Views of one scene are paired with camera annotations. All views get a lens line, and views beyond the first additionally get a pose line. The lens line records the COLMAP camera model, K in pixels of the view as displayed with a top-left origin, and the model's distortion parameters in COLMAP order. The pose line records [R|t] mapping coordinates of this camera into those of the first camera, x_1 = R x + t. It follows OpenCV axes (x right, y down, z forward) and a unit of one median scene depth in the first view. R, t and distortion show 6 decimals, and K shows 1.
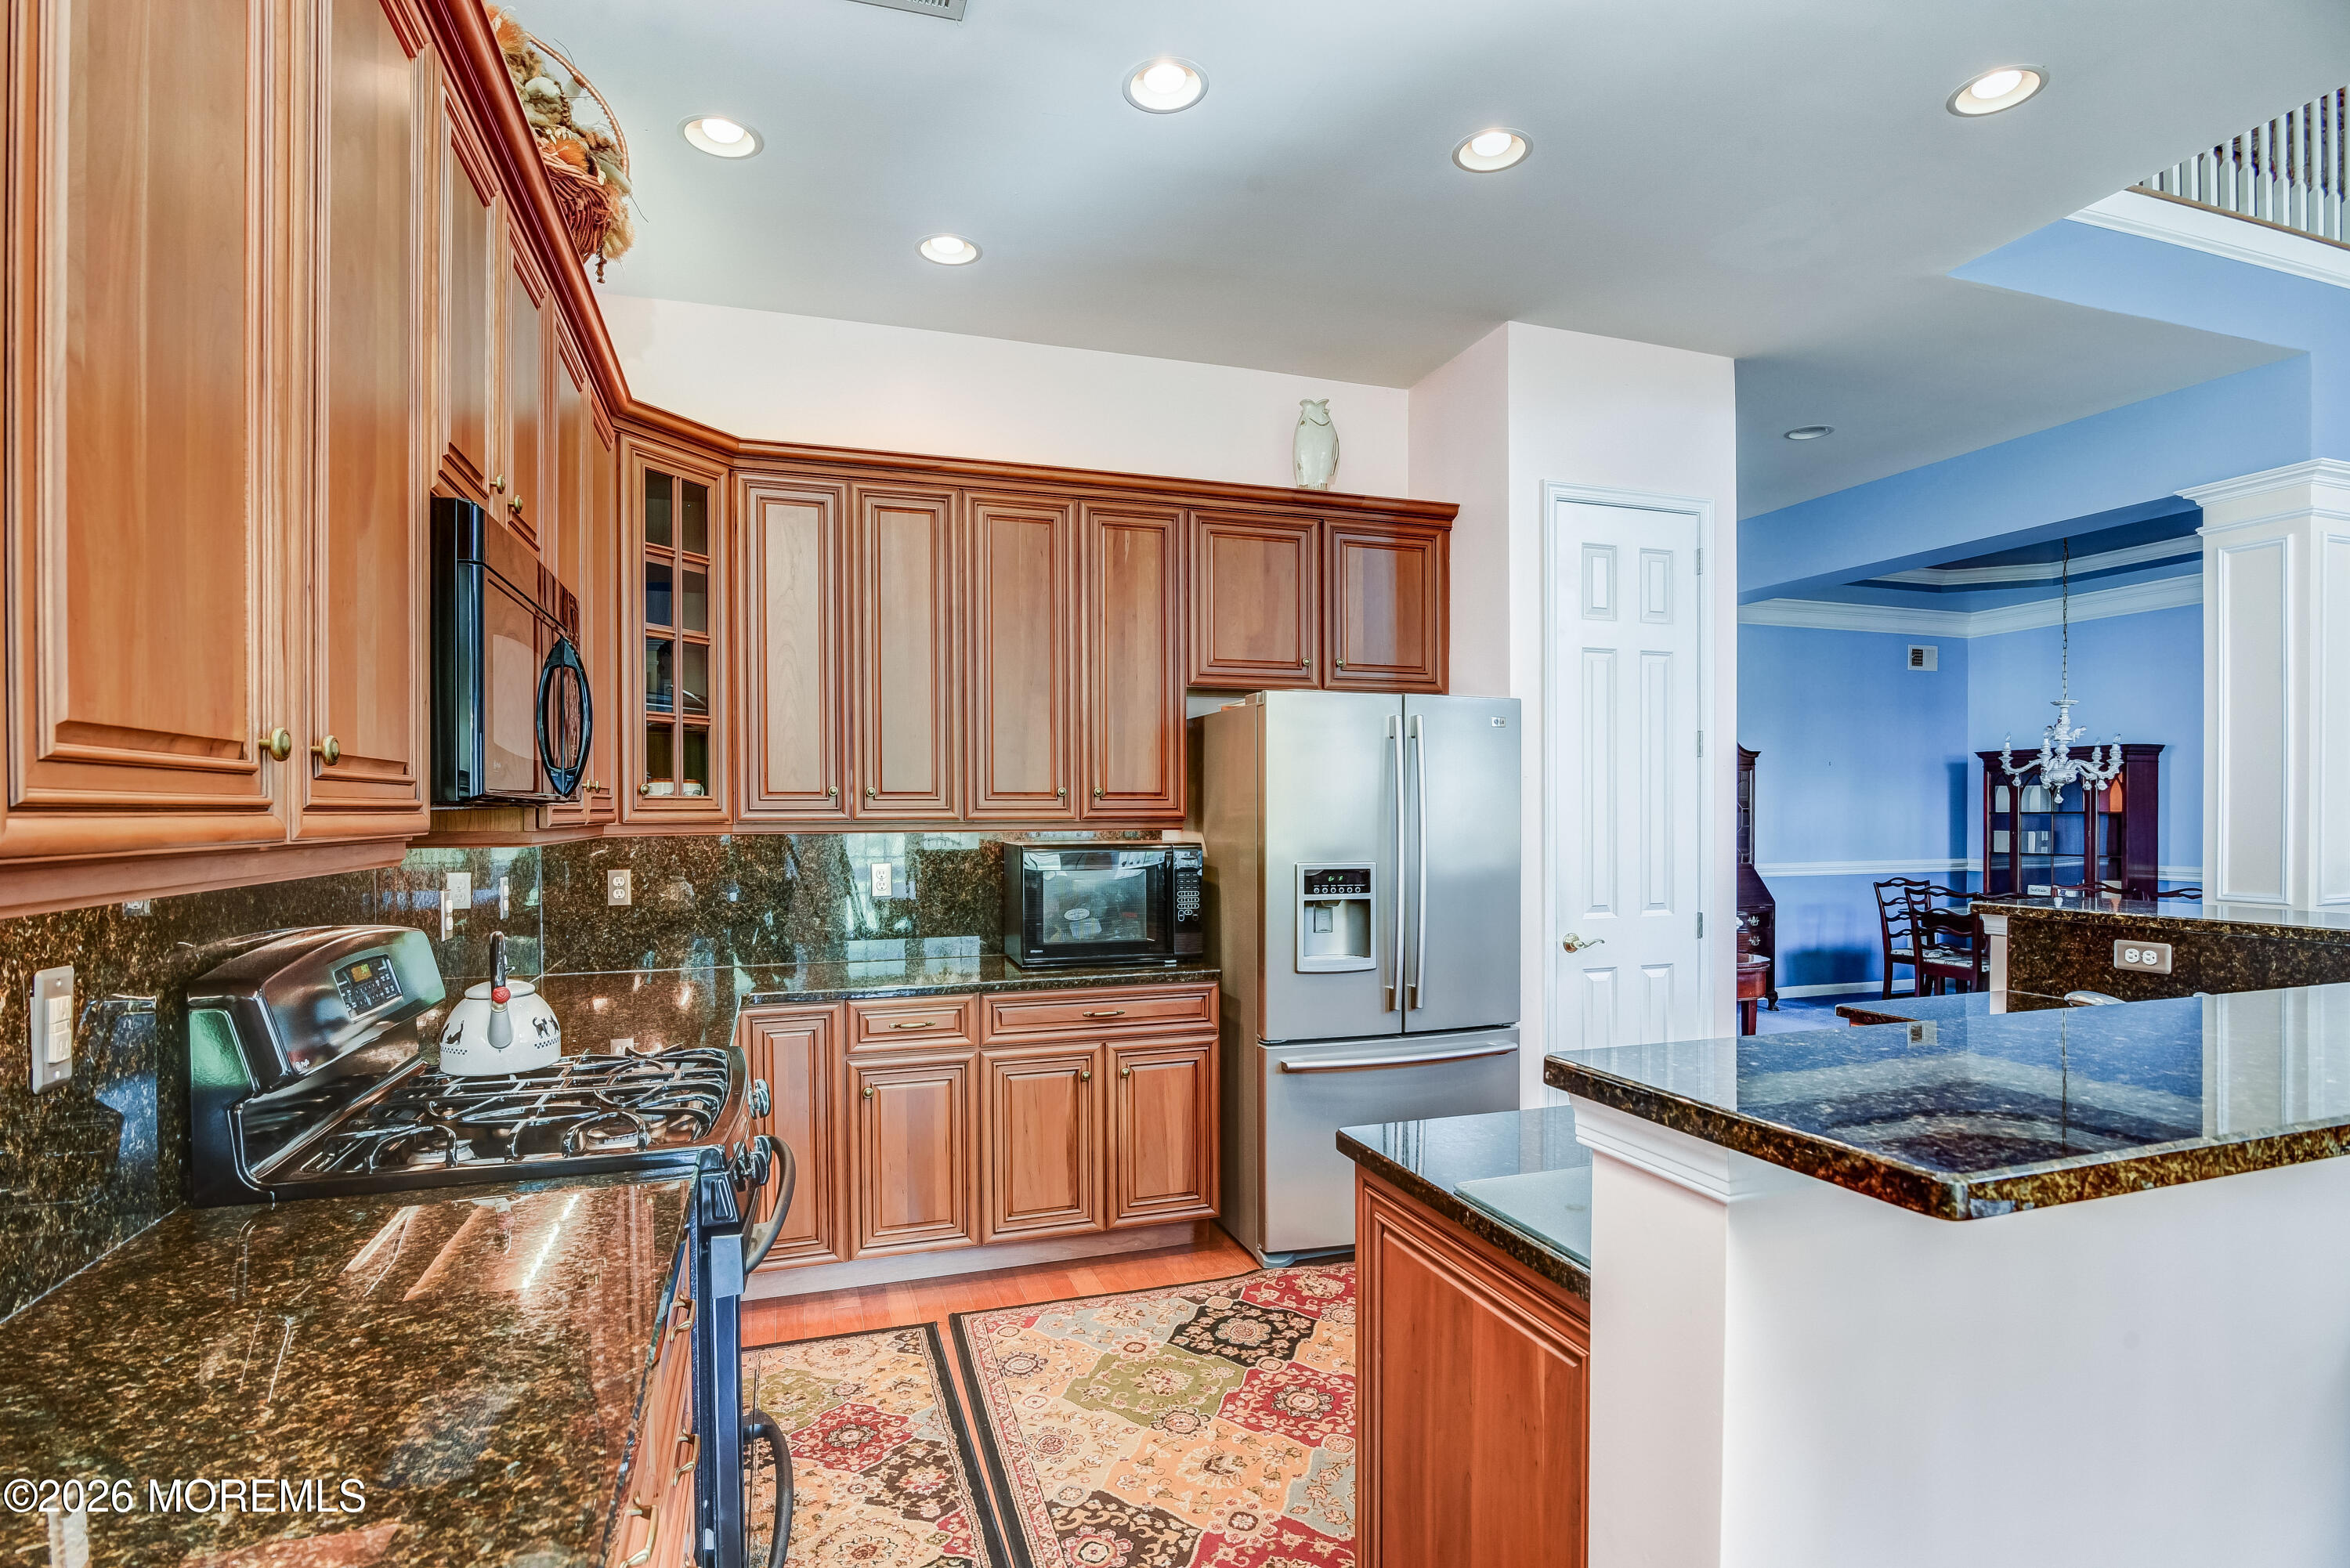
lens RADIAL K [[1149.5, 0, 1191.9], [0, 1149.5, 826.9], [0, 0, 1]] dist [-0.026030, 0.000557]
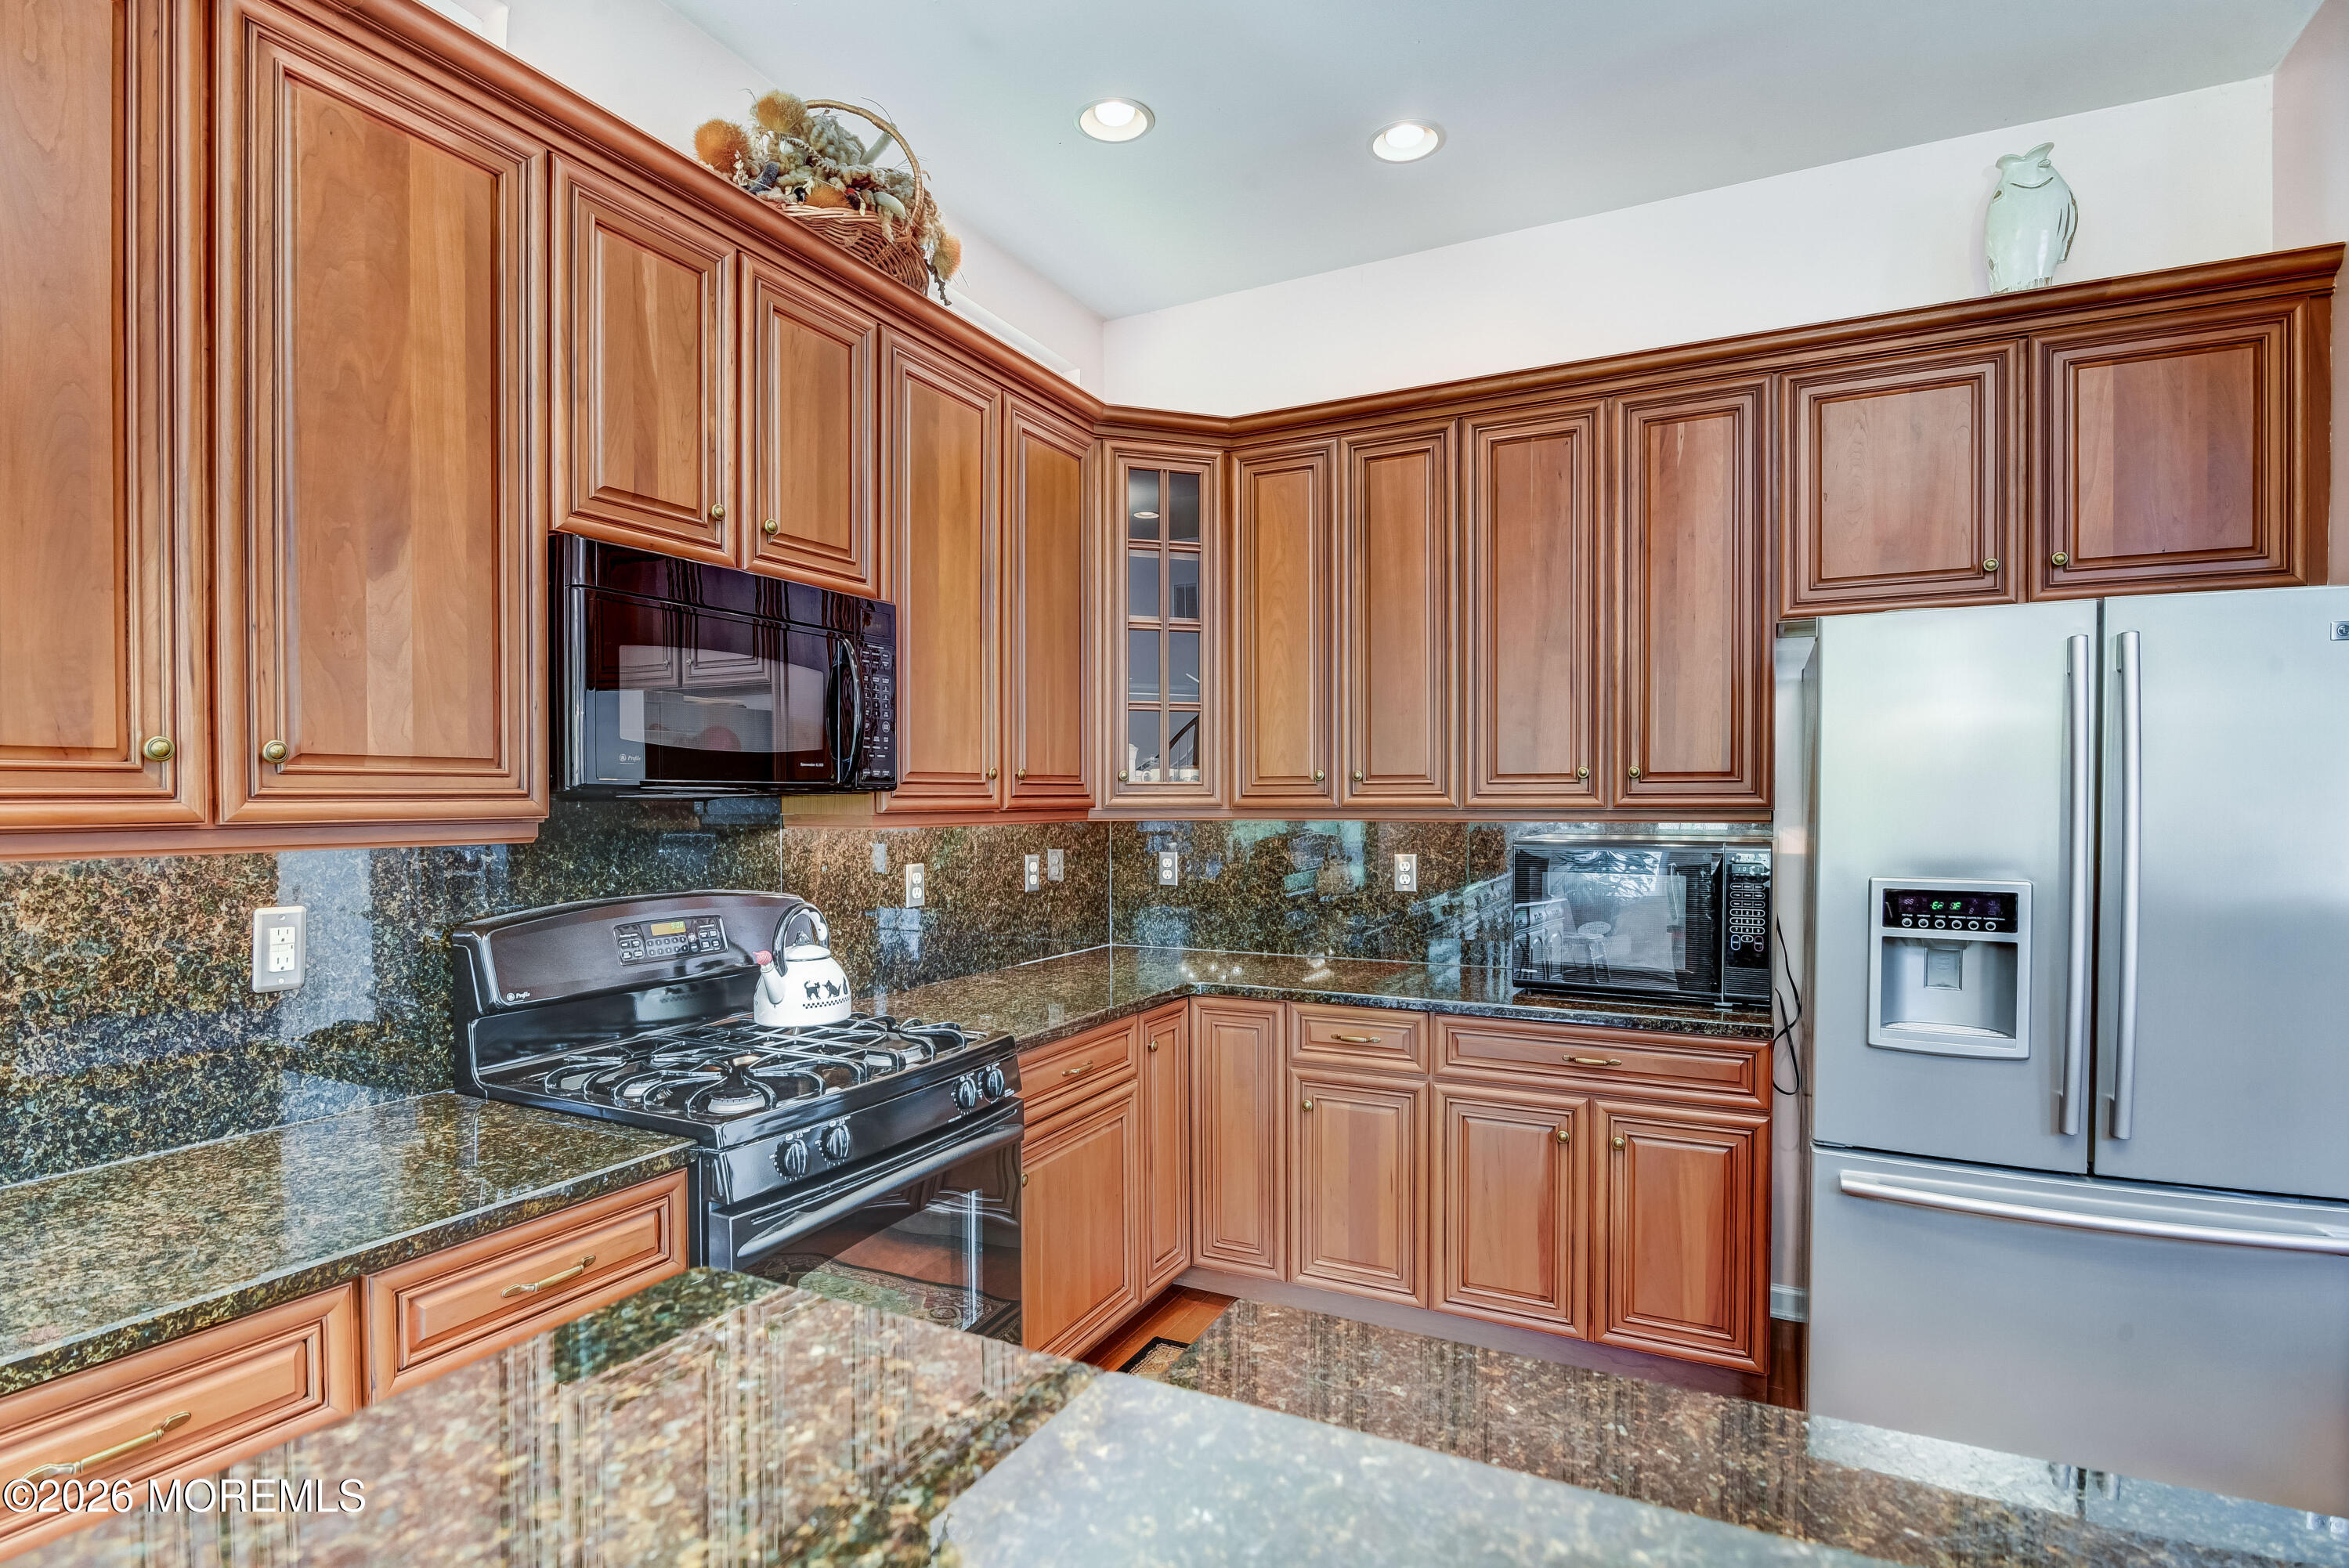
lens RADIAL K [[1149.0, 0, 1184.6], [0, 1149.0, 818.9], [0, 0, 1]] dist [-0.026030, 0.000557]
pose [[0.696789, 0.013986, -0.717139, 0.275261], [-0.009434, 0.999902, 0.010334, -0.004422], [0.717214, -0.000435, 0.696853, 0.268187]]
